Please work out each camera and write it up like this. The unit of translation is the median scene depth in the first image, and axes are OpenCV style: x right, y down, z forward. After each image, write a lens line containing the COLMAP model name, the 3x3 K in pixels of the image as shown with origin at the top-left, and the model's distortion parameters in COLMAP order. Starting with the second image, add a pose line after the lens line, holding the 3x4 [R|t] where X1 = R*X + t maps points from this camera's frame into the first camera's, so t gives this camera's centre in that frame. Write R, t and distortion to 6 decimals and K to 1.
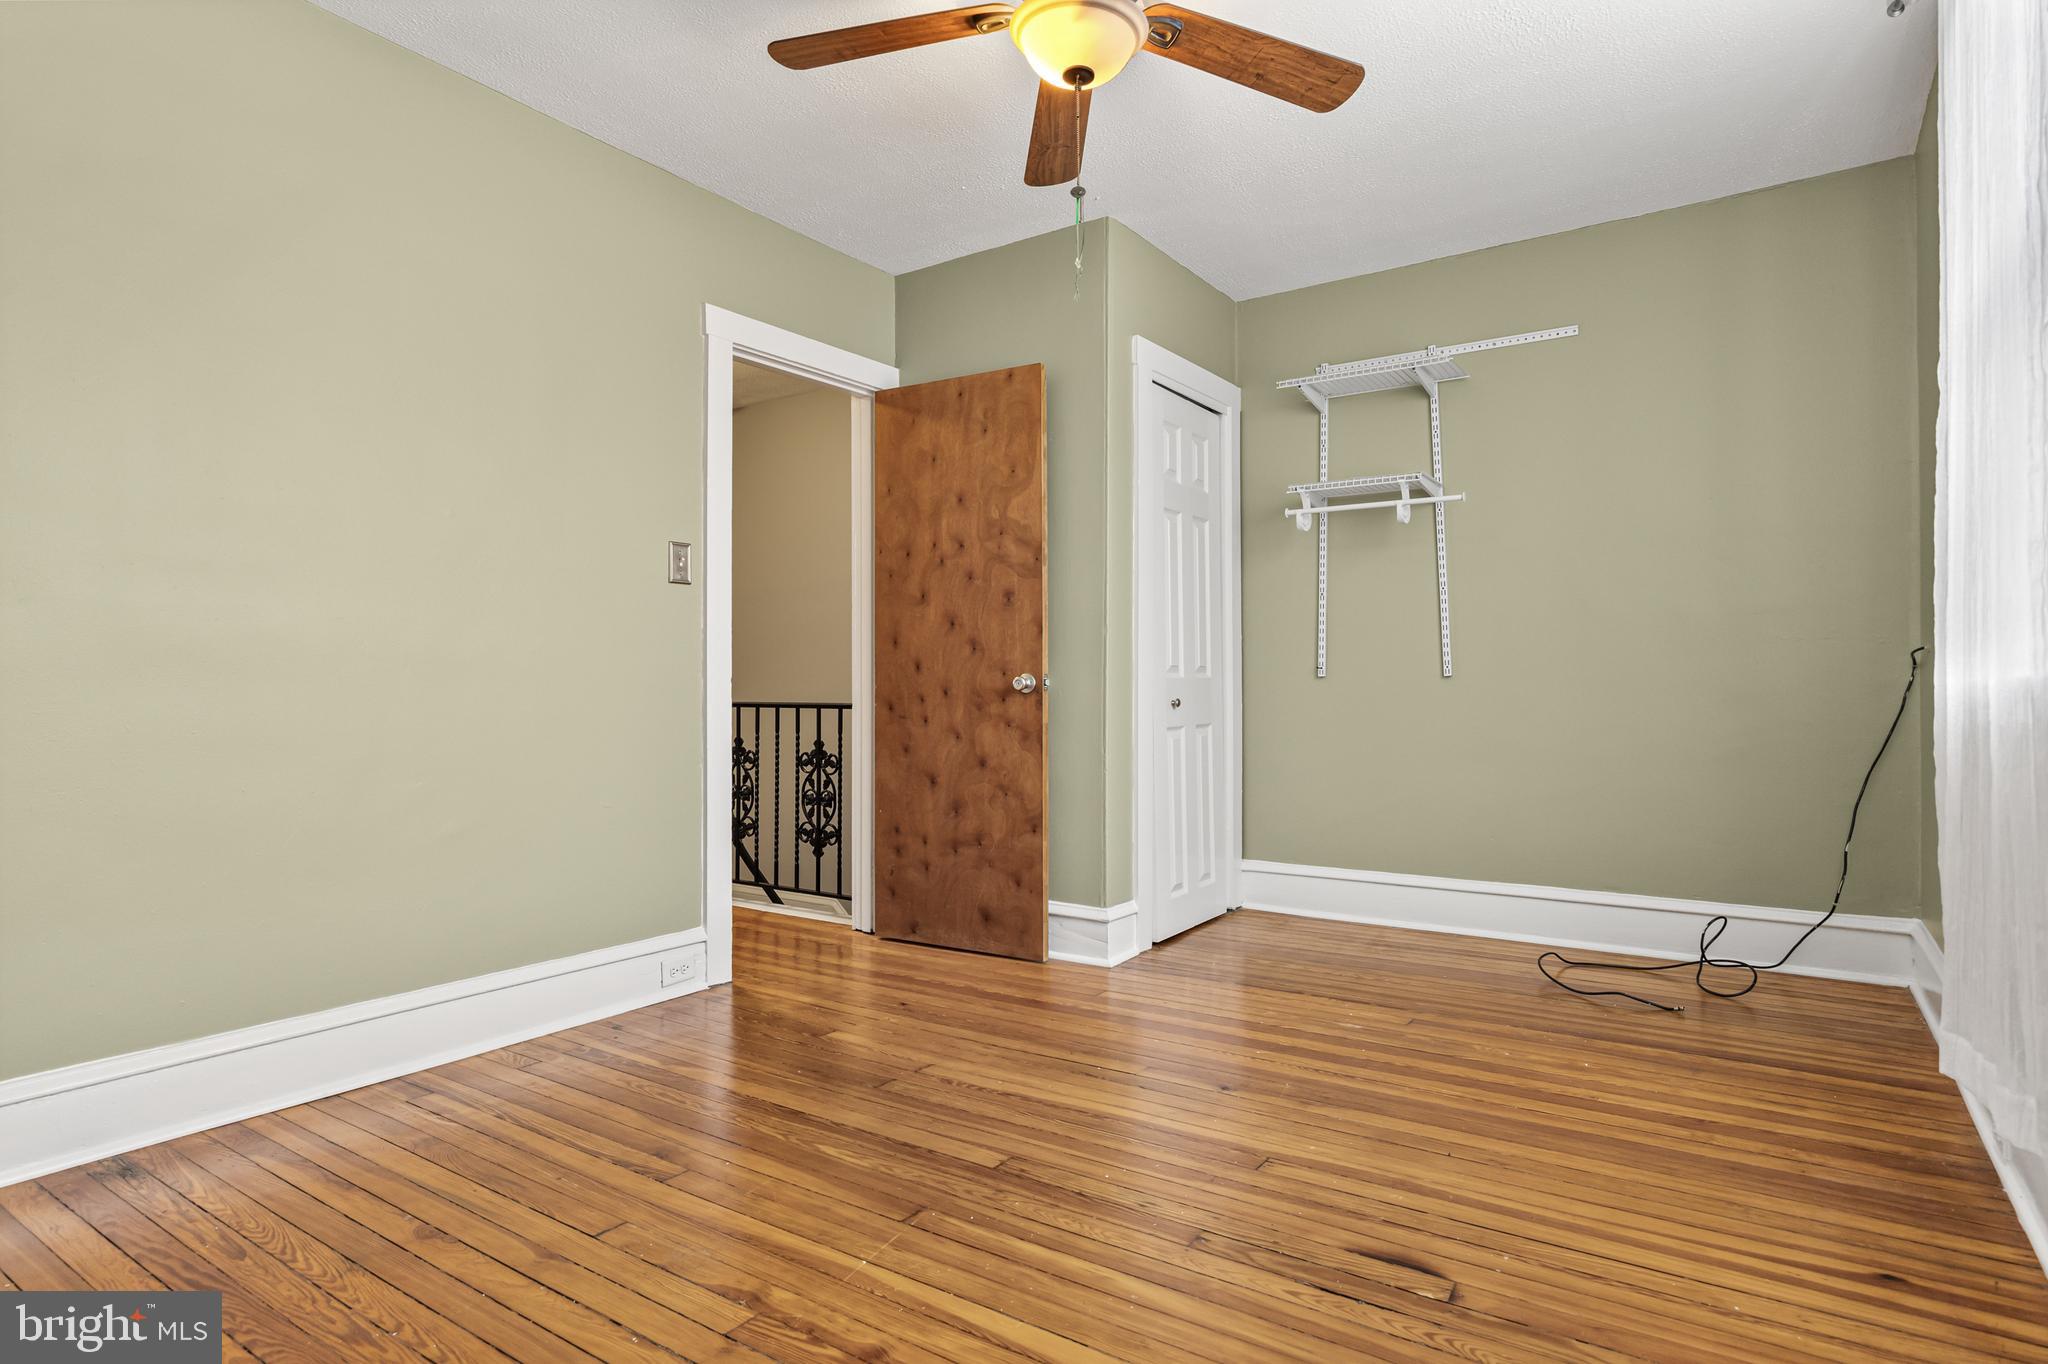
lens RADIAL K [[1092.9, 0, 1023.2], [0, 1092.9, 680.6], [0, 0, 1]] dist [-0.001200, -0.000917]
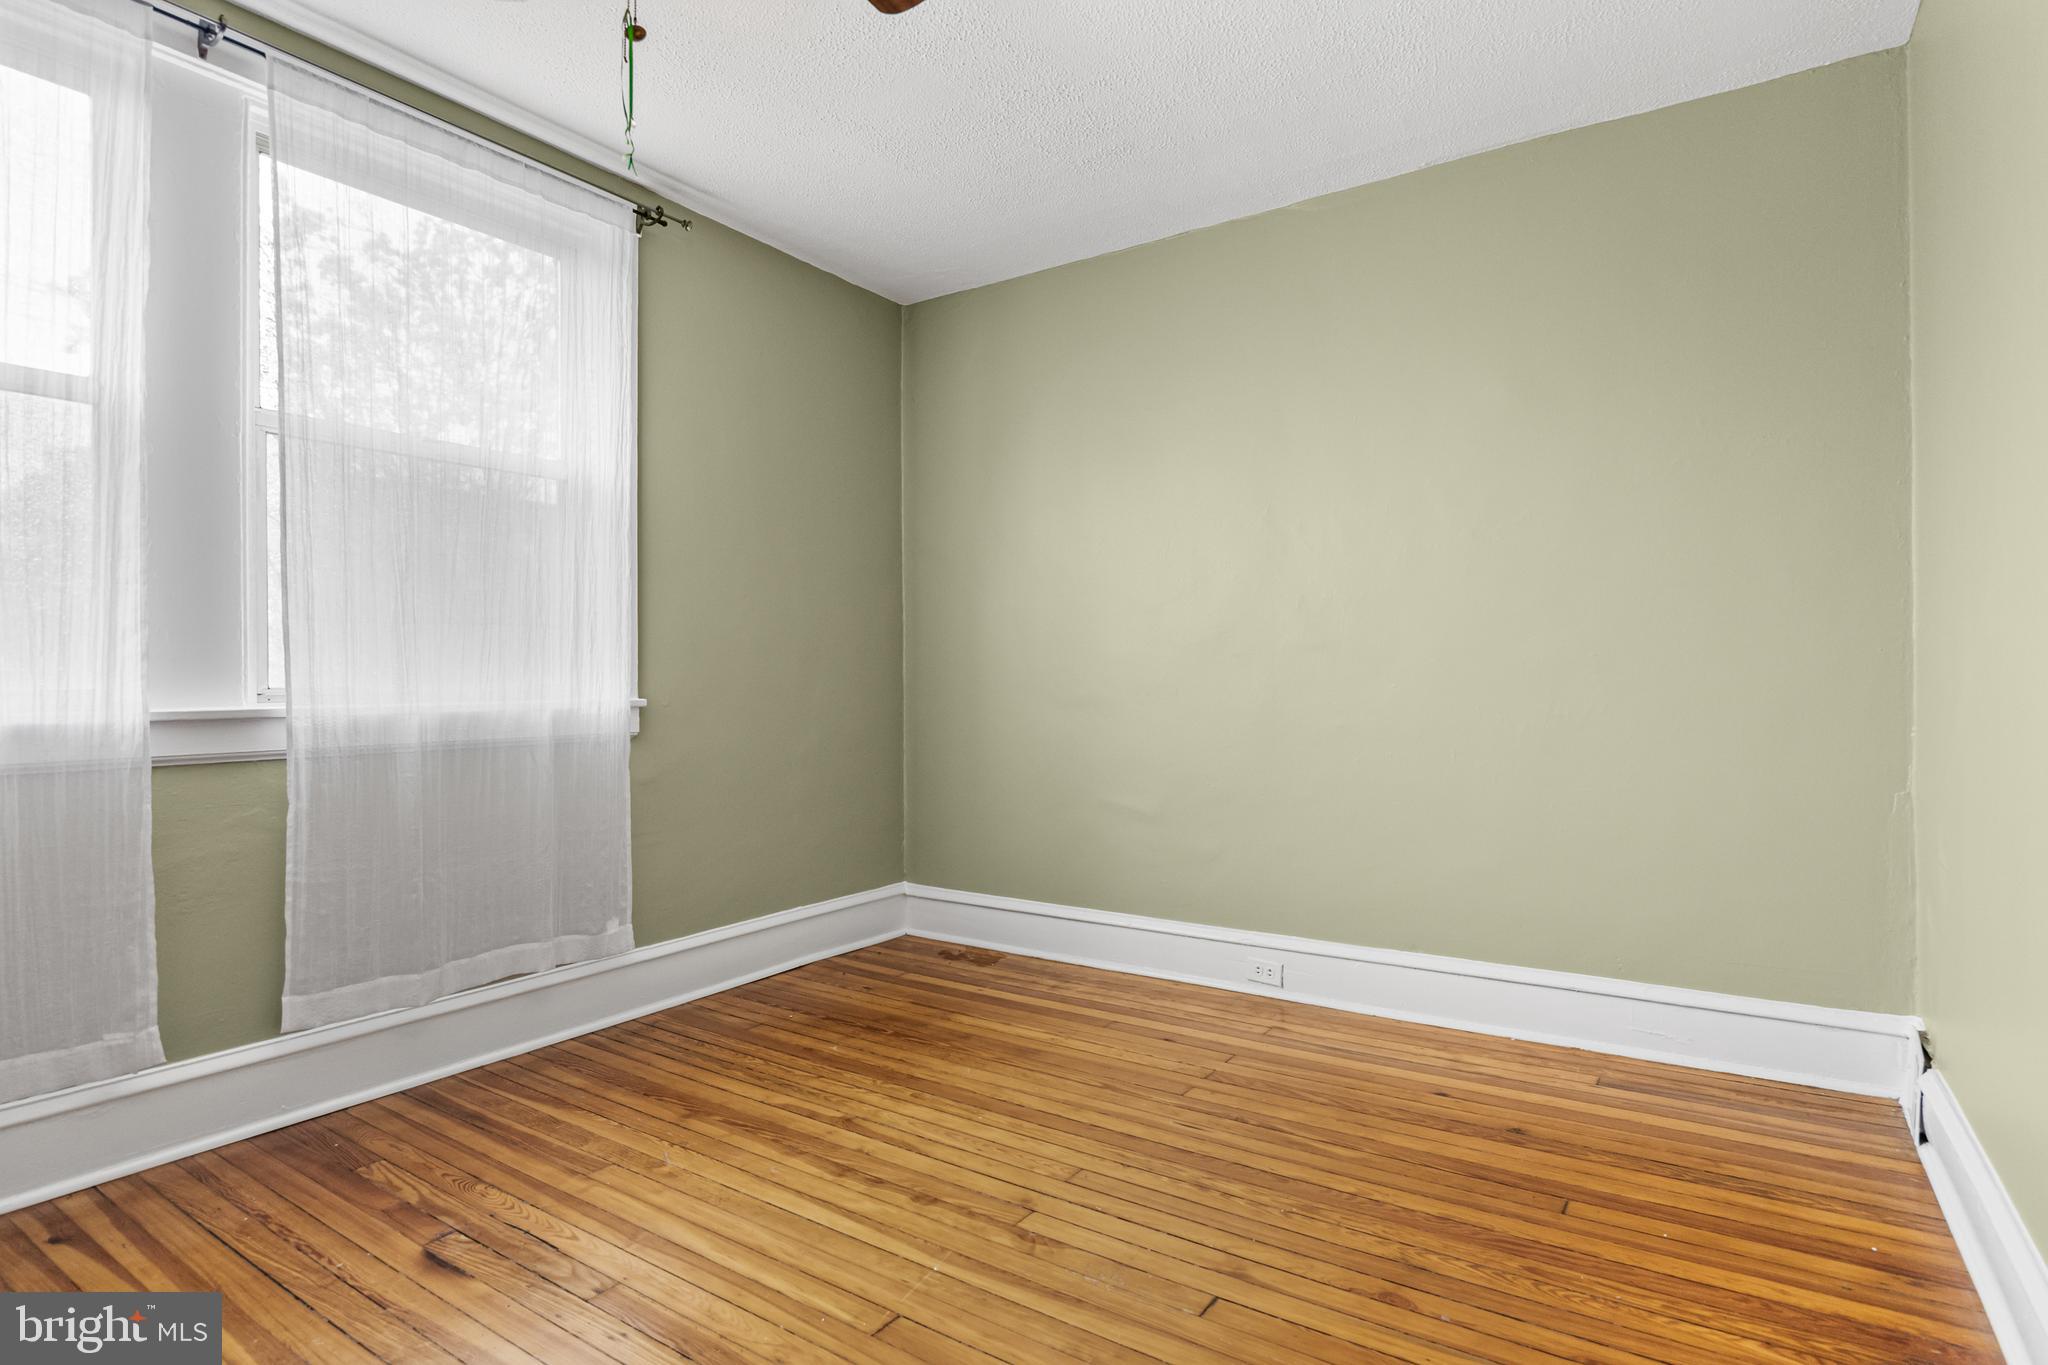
lens RADIAL K [[1055.8, 0, 1024.0], [0, 1055.8, 682.5], [0, 0, 1]] dist [-0.005442, -0.001003]
pose [[-0.999977, 0.006735, 0.000118, -0.214111], [0.006734, 0.999968, -0.004415, -0.032726], [-0.000148, -0.004414, -0.999990, 1.845011]]
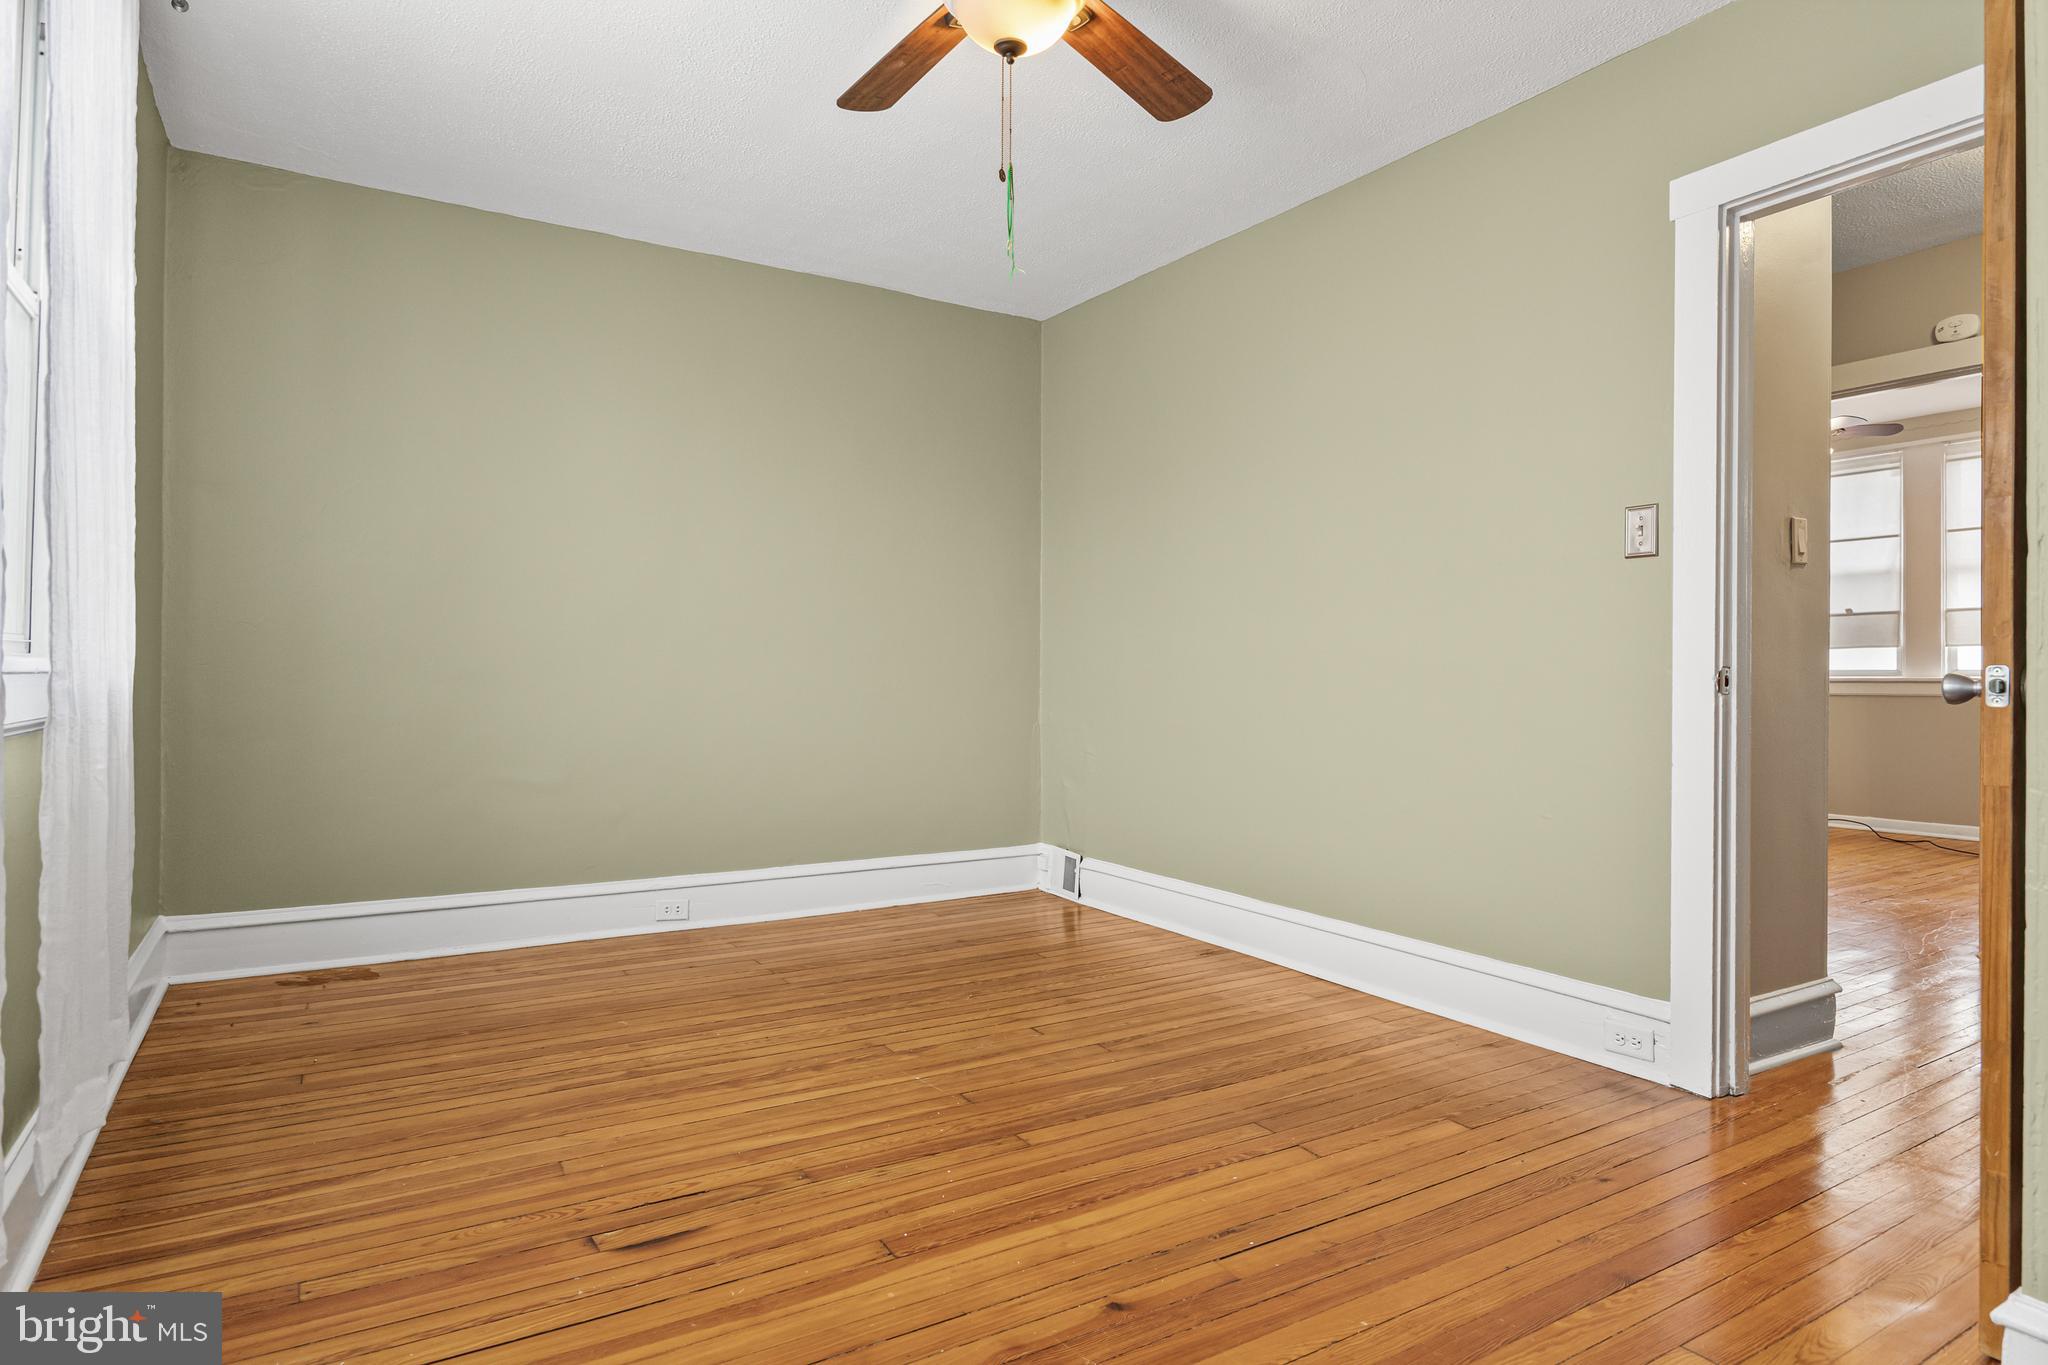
lens RADIAL K [[1135.8, 0, 1024.0], [0, 1135.8, 682.5], [0, 0, 1]] dist [-0.000129, 0.000052]
pose [[-0.408778, 0.004961, -0.912620, 1.068503], [-0.003443, 0.999970, 0.006978, -0.006356], [0.912627, 0.005994, -0.408748, 1.584260]]
